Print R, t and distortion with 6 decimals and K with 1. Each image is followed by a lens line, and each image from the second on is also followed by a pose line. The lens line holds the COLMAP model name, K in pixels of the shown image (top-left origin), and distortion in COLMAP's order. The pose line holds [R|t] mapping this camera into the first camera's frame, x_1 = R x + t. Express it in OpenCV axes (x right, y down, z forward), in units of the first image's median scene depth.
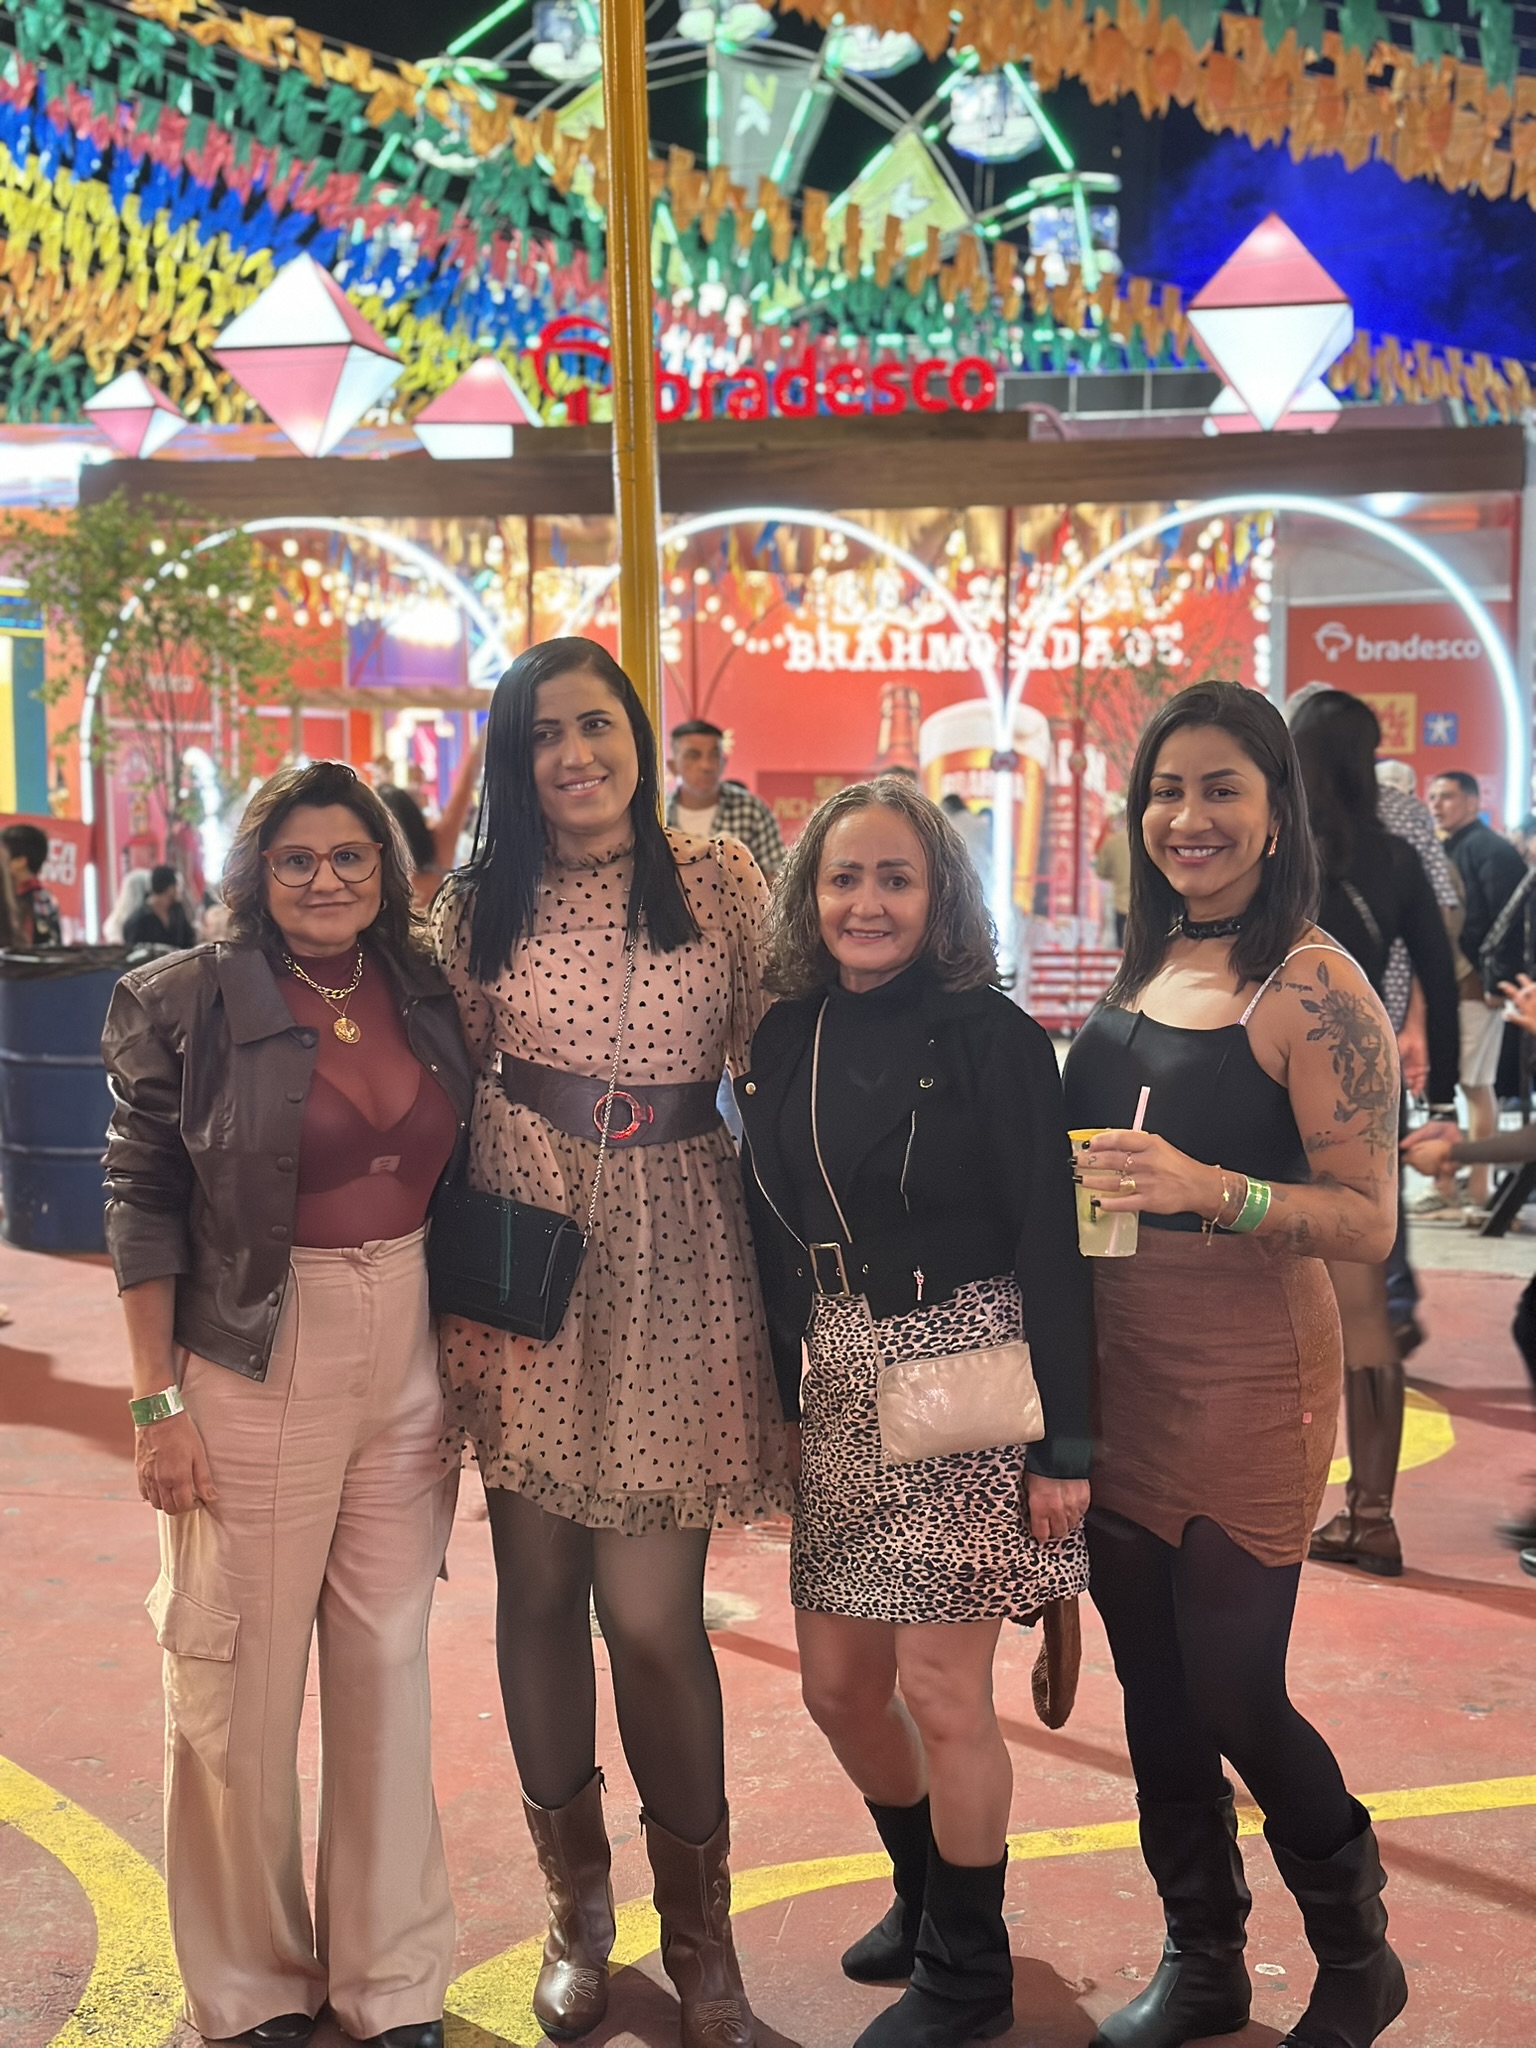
lens RADIAL K [[2889.0, 0, 768.0], [0, 2889.0, 1024.0], [0, 0, 1]] dist [0.176848, -0.436165]
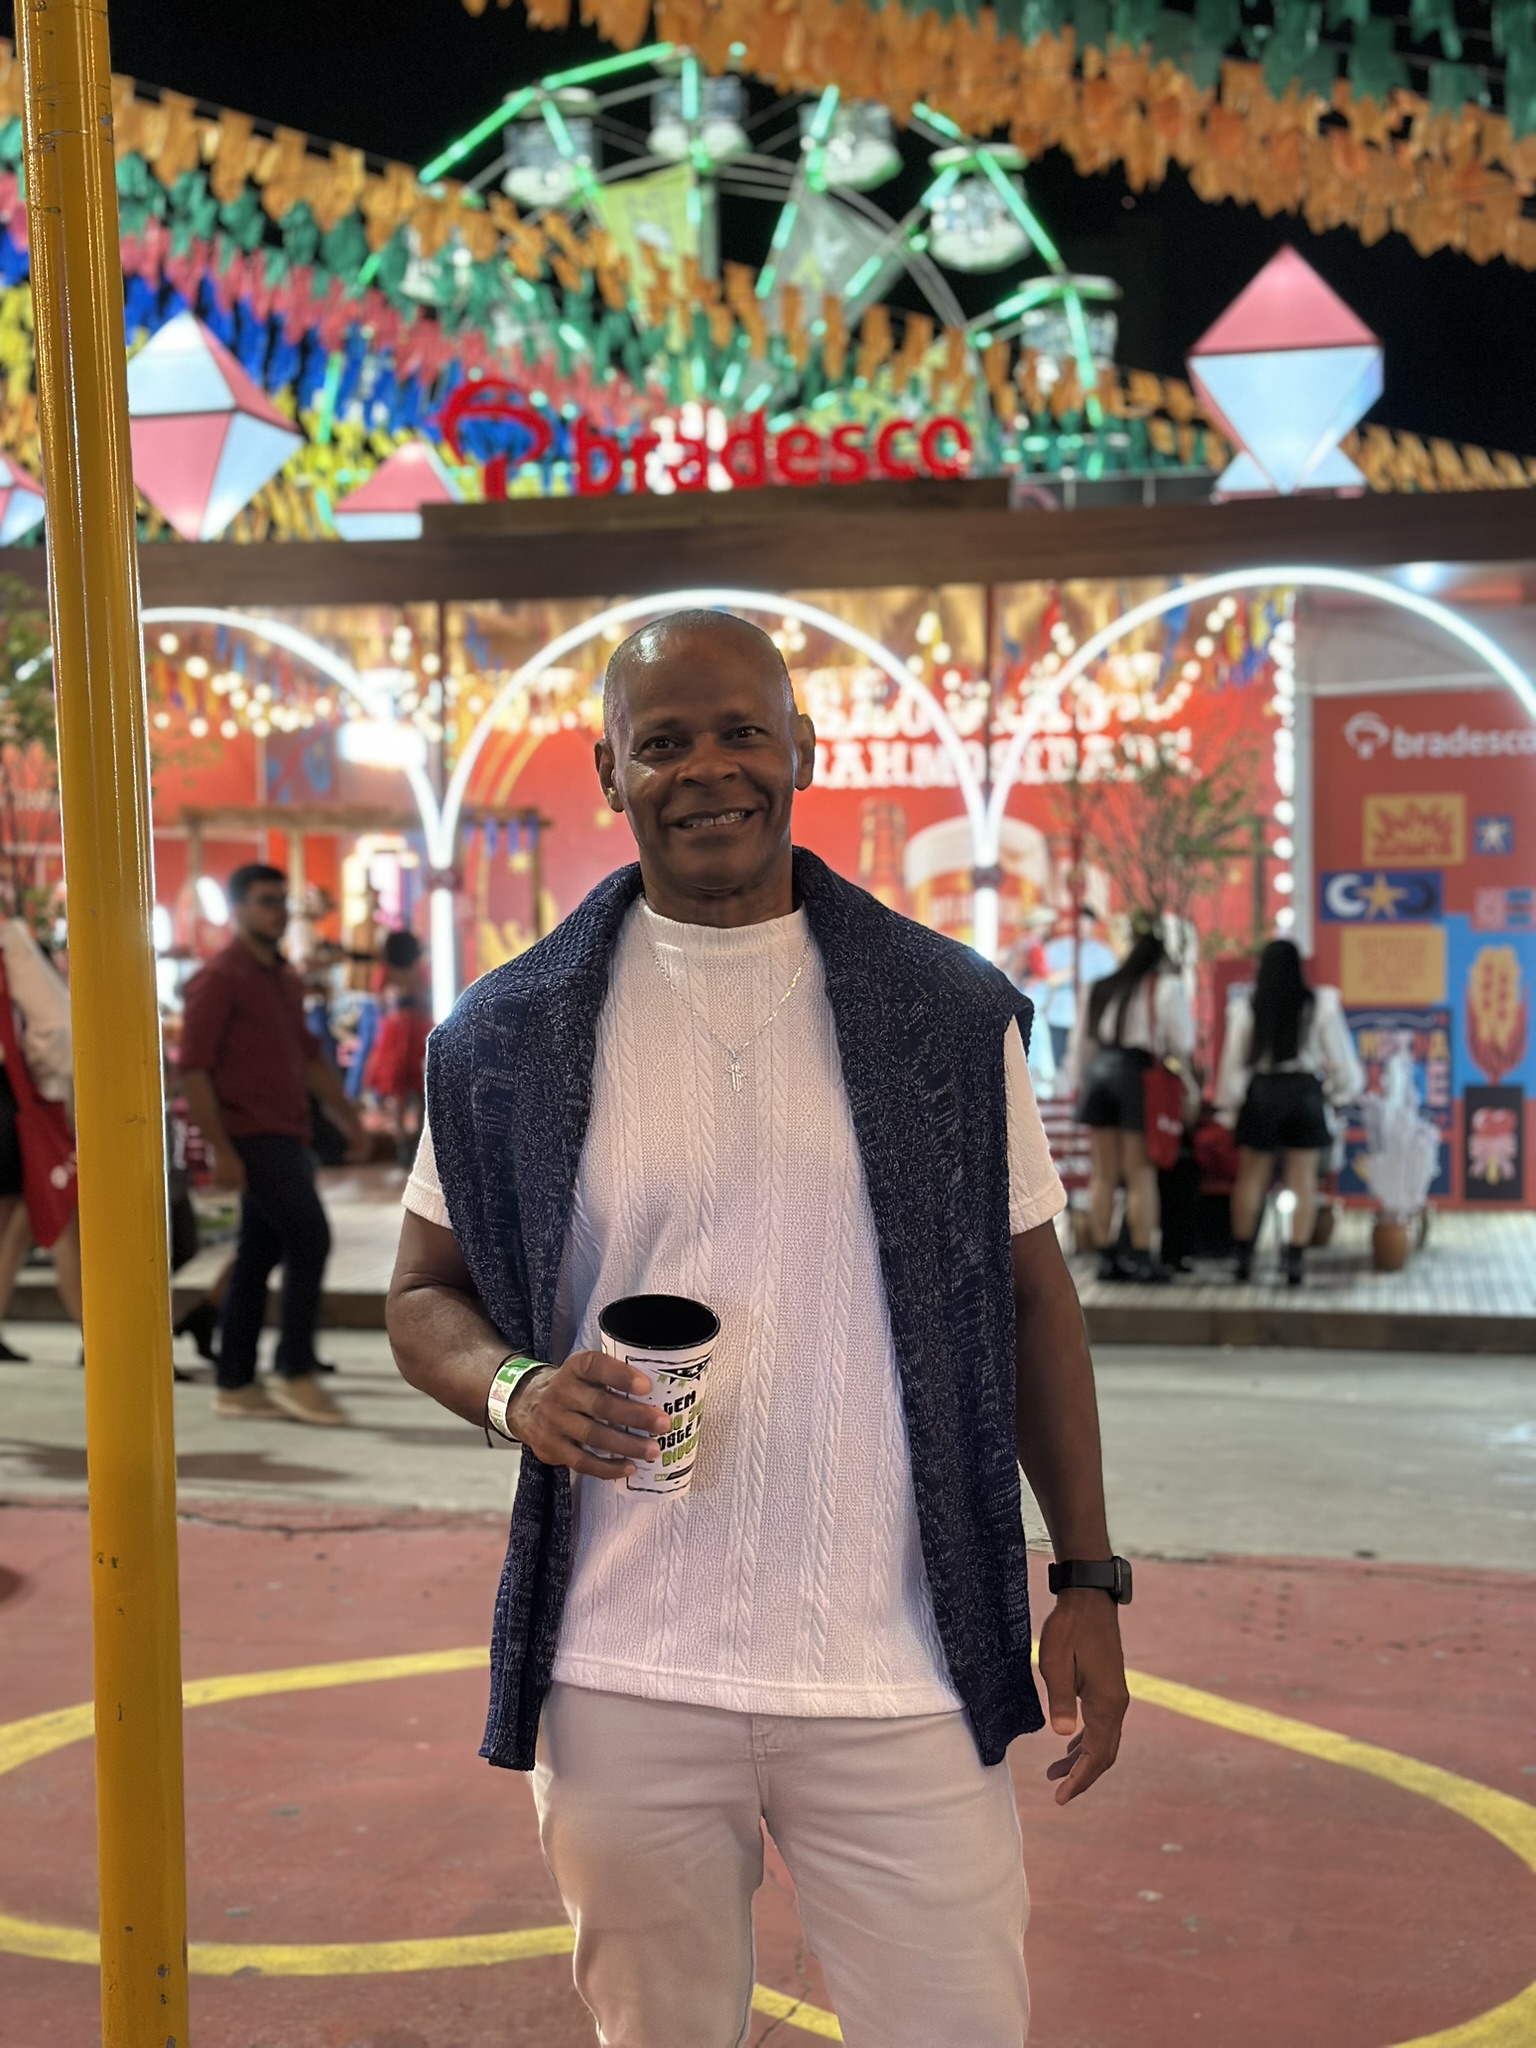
lens RADIAL K [[2881.6, 0, 766.7], [0, 2881.6, 1041.5], [0, 0, 1]] dist [0.180460, -0.506910]
pose [[0.999947, -0.009592, -0.003795, 0.018662], [0.009431, 0.999141, -0.040346, -0.007559], [0.004179, 0.040308, 0.999179, 0.142235]]
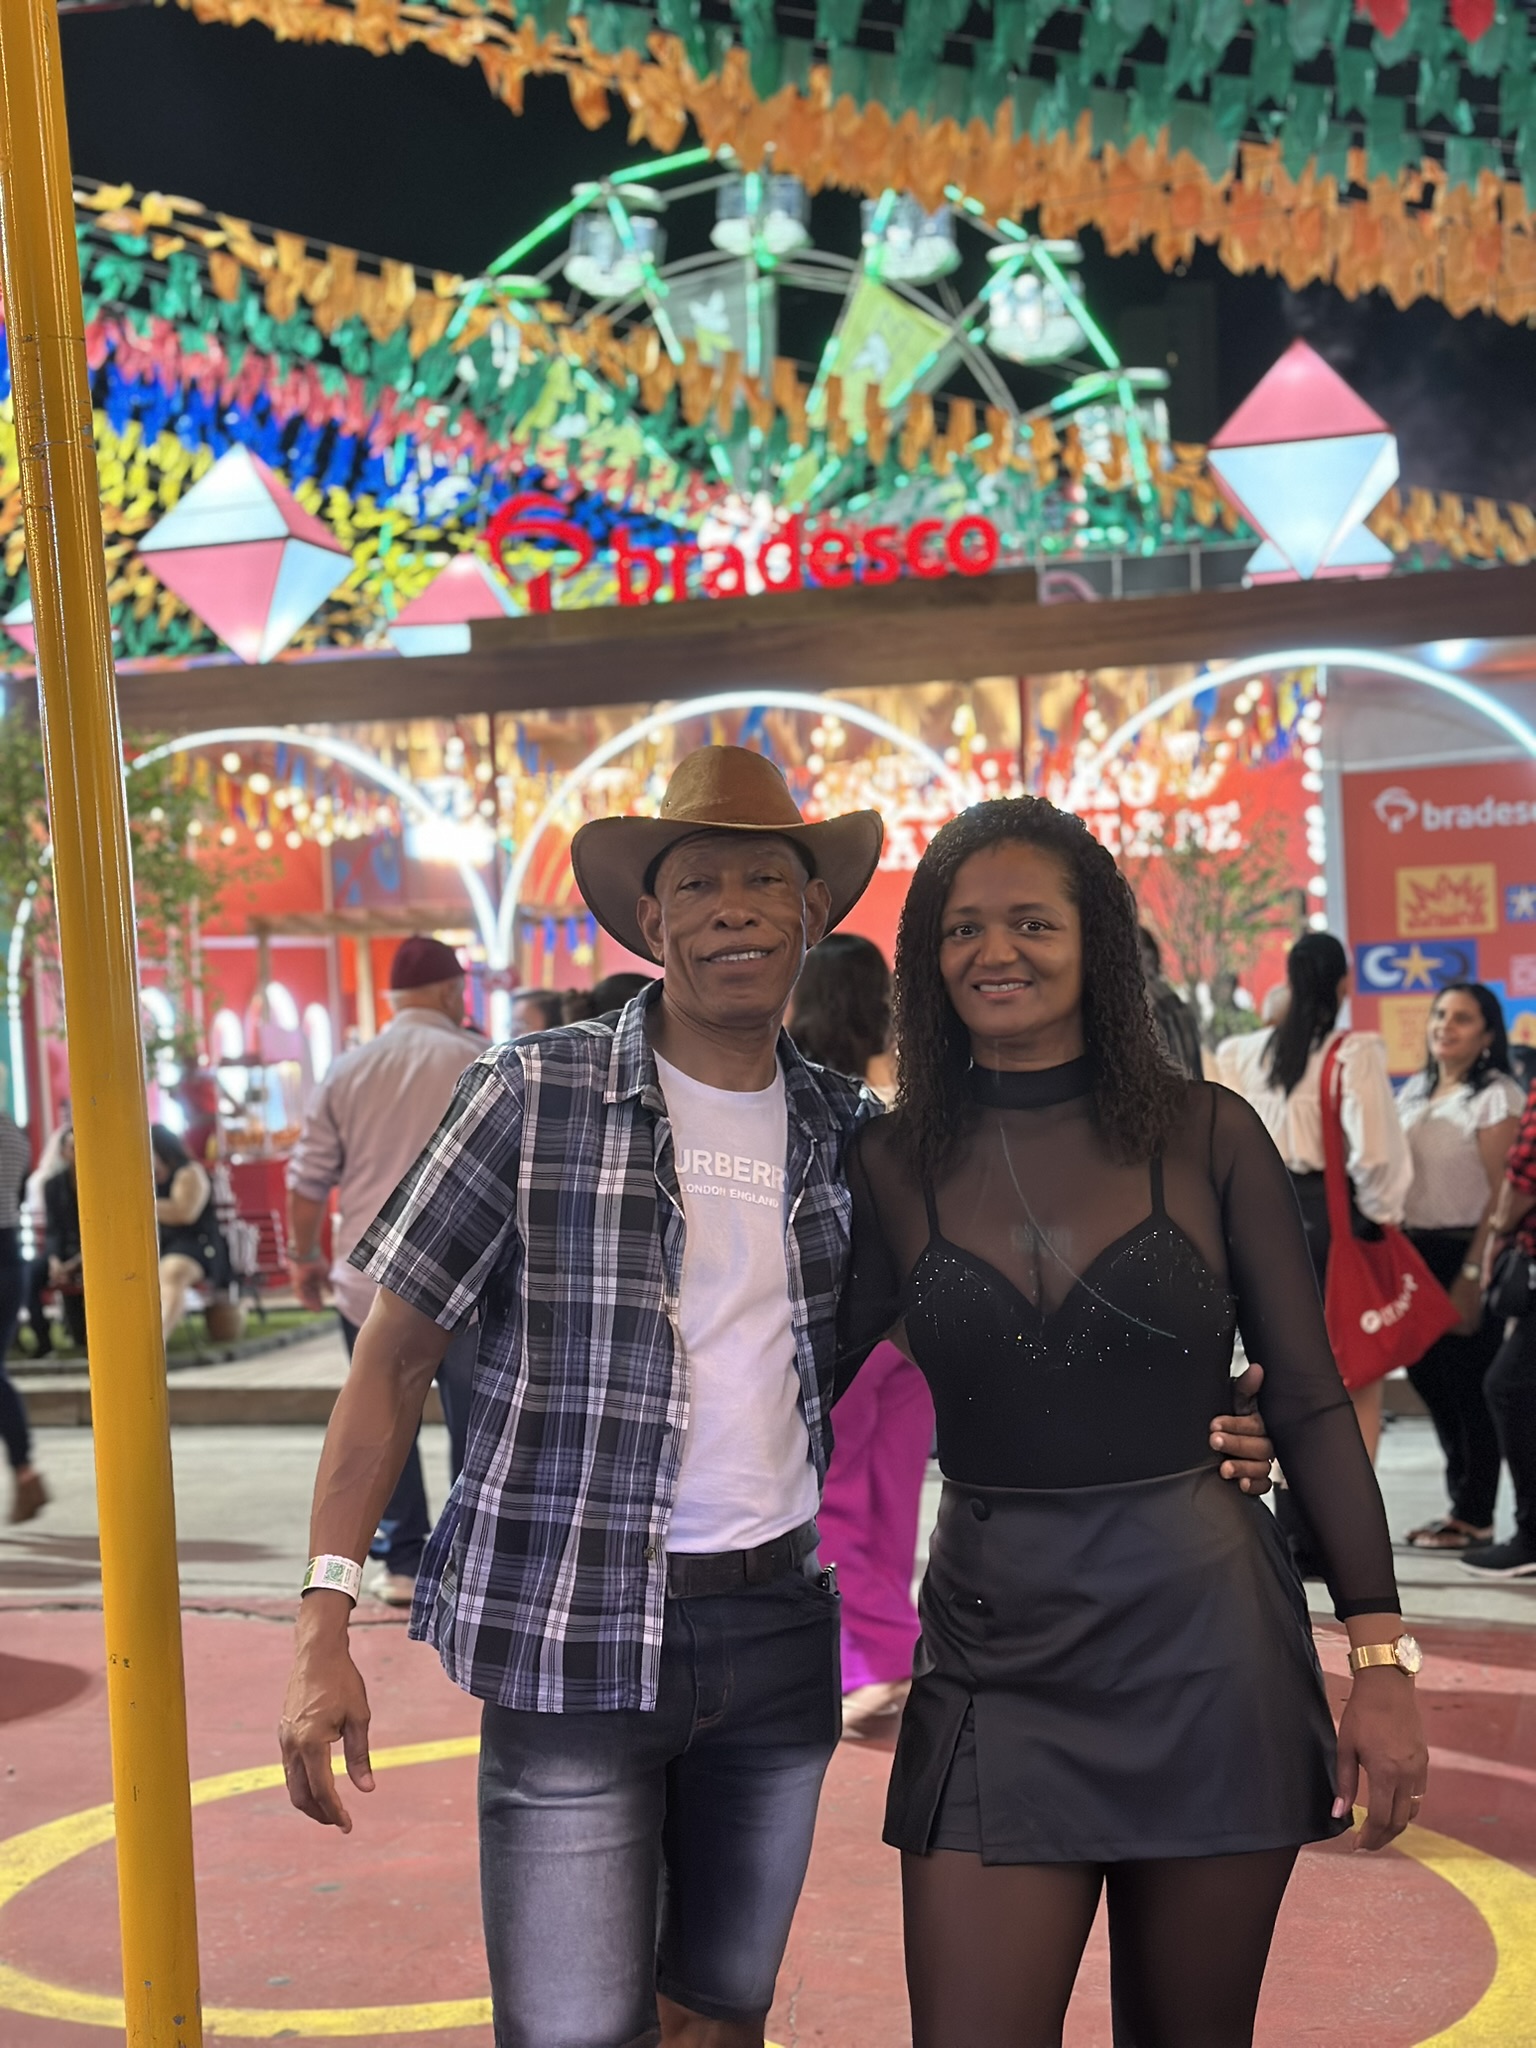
lens RADIAL K [[2892.4, 0, 774.2], [0, 2892.4, 1027.3], [0, 0, 1]] dist [0.152636, -0.004797]
pose [[0.998549, -0.044651, -0.030110, 0.029732], [0.042400, 0.996528, -0.071650, -0.010326], [0.033204, 0.070270, 0.996975, 0.118160]]
